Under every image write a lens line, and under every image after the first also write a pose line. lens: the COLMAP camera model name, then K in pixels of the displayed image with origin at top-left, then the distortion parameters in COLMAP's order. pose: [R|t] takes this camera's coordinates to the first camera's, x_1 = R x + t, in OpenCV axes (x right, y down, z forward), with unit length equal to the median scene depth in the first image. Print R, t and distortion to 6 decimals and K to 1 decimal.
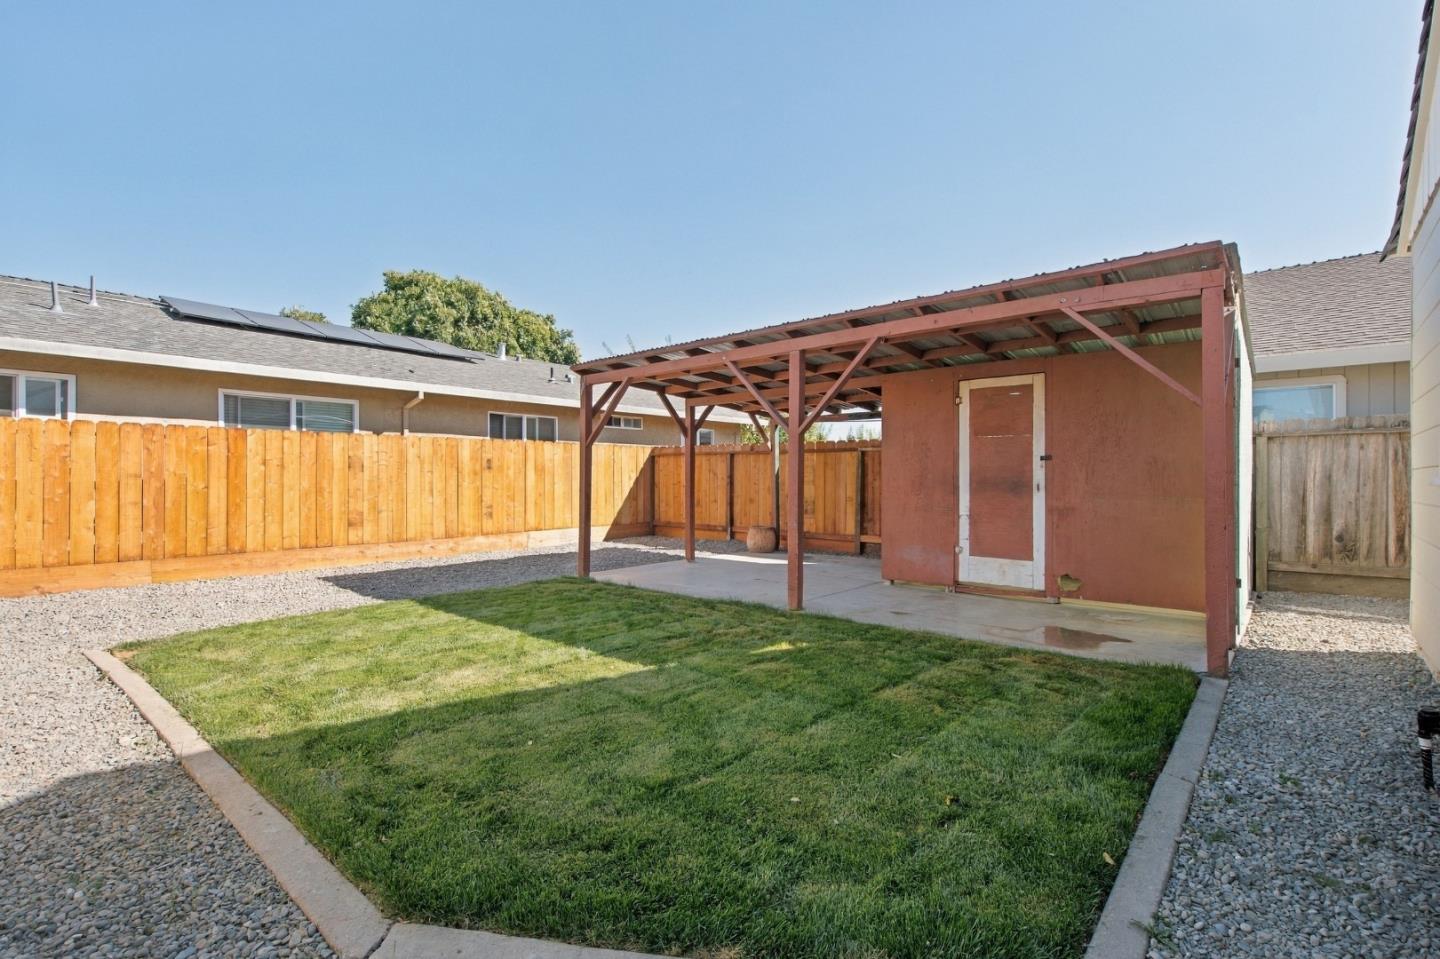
lens RADIAL K [[657.3, 0, 718.7], [0, 657.3, 480.0], [0, 0, 1]] dist [-0.000455, -0.001274]
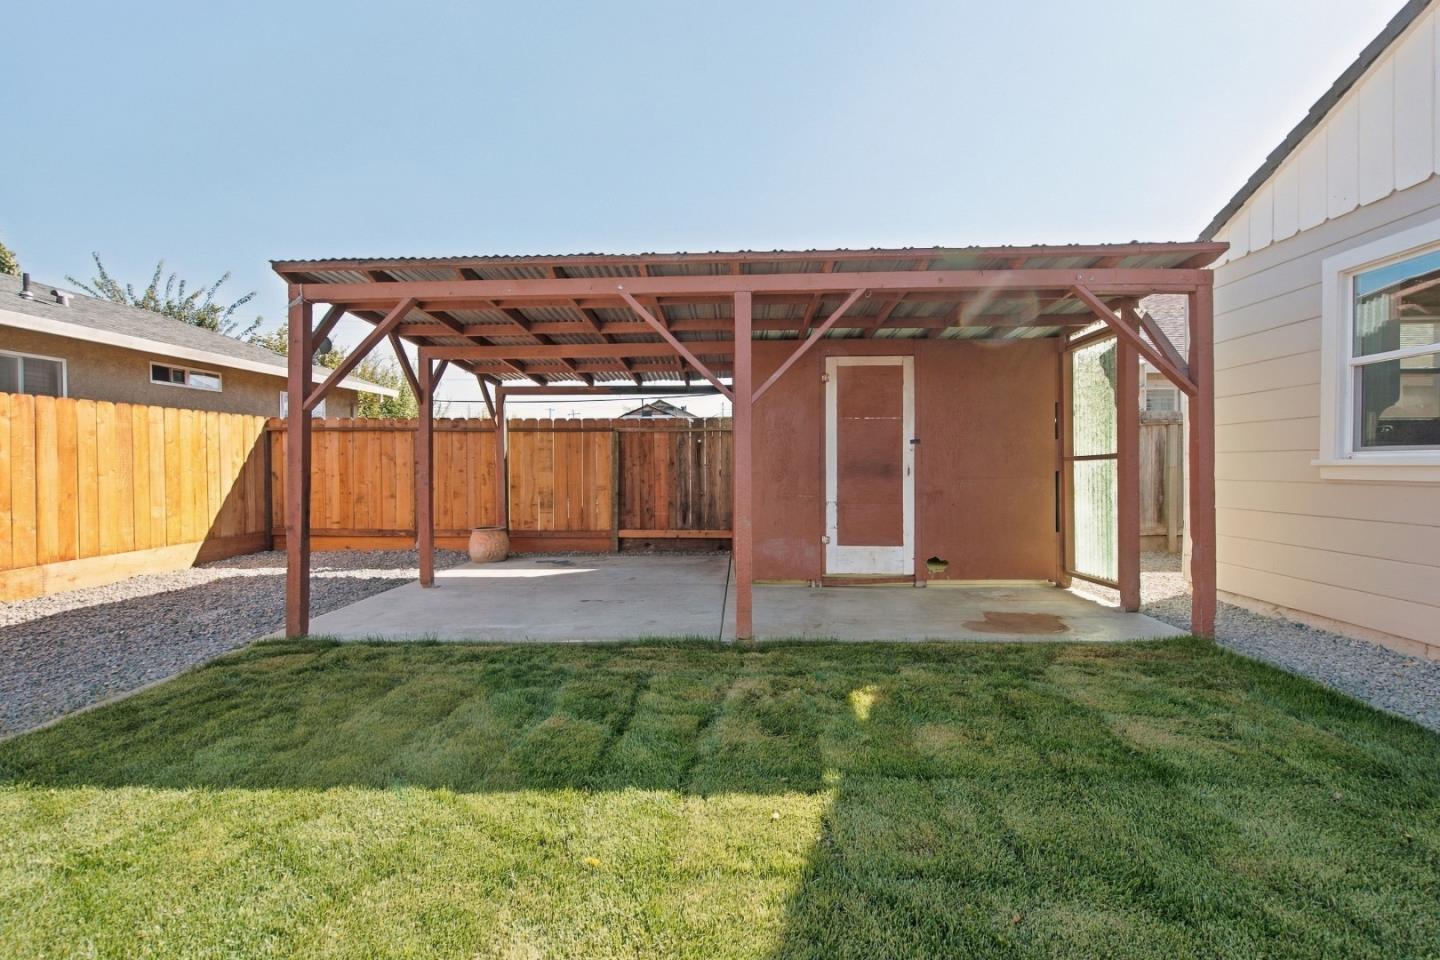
lens RADIAL K [[657.3, 0, 718.7], [0, 657.3, 480.5], [0, 0, 1]] dist [-0.000455, -0.001274]
pose [[0.773897, -0.021550, 0.632945, -0.283099], [0.006458, 0.999637, 0.026139, -0.002106], [-0.633279, -0.016141, 0.773755, 0.328920]]
